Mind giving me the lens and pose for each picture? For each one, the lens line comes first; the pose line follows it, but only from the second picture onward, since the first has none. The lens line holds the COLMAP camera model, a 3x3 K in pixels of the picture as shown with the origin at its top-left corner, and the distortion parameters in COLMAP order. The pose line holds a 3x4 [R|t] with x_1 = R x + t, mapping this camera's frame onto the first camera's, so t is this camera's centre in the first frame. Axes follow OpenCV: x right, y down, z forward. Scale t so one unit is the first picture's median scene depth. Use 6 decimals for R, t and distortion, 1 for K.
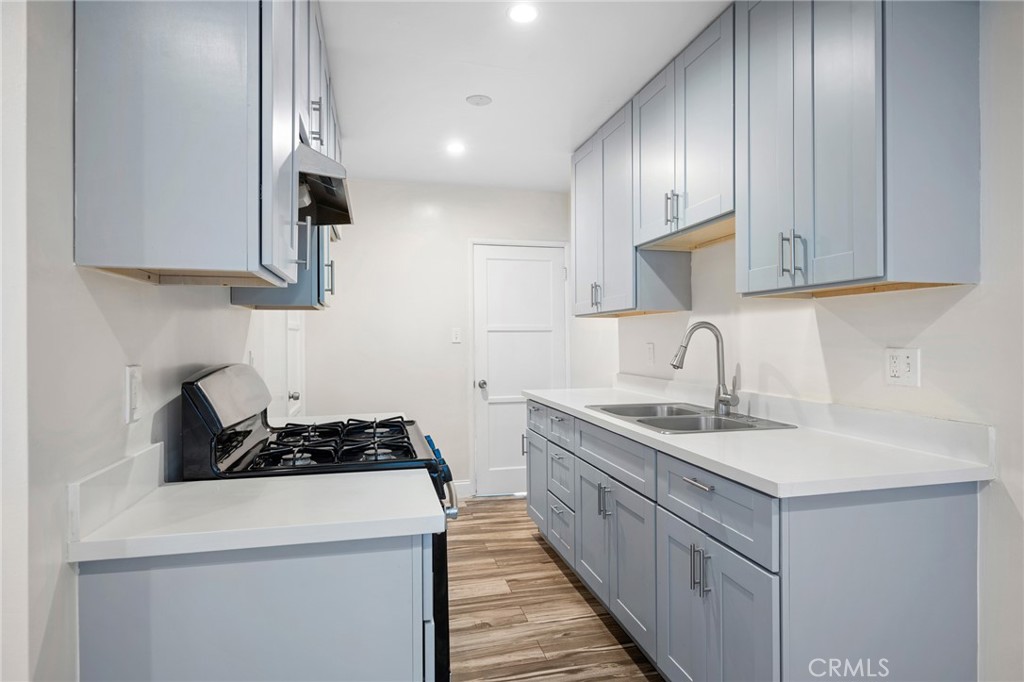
lens RADIAL K [[624.0, 0, 502.7], [0, 624.0, 339.8], [0, 0, 1]] dist [-0.001201, -0.001780]
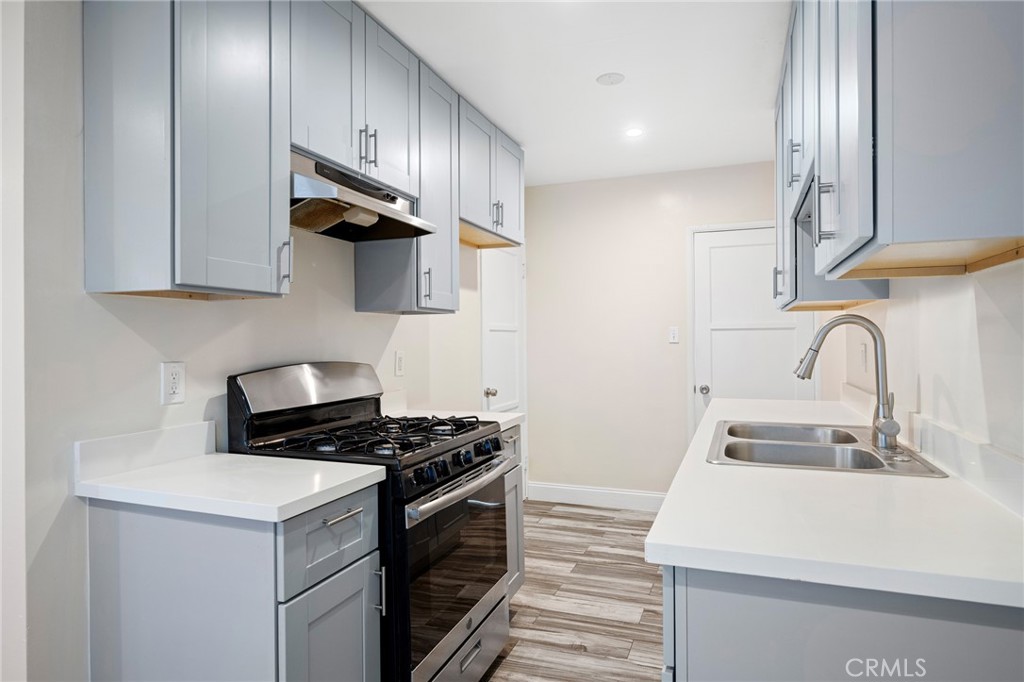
lens RADIAL K [[624.0, 0, 505.8], [0, 624.0, 341.3], [0, 0, 1]] dist [-0.001201, -0.001780]
pose [[0.798704, -0.002377, -0.601719, 0.434067], [0.005295, 0.999981, 0.003078, -0.002562], [0.601701, -0.005644, 0.798702, 0.190261]]
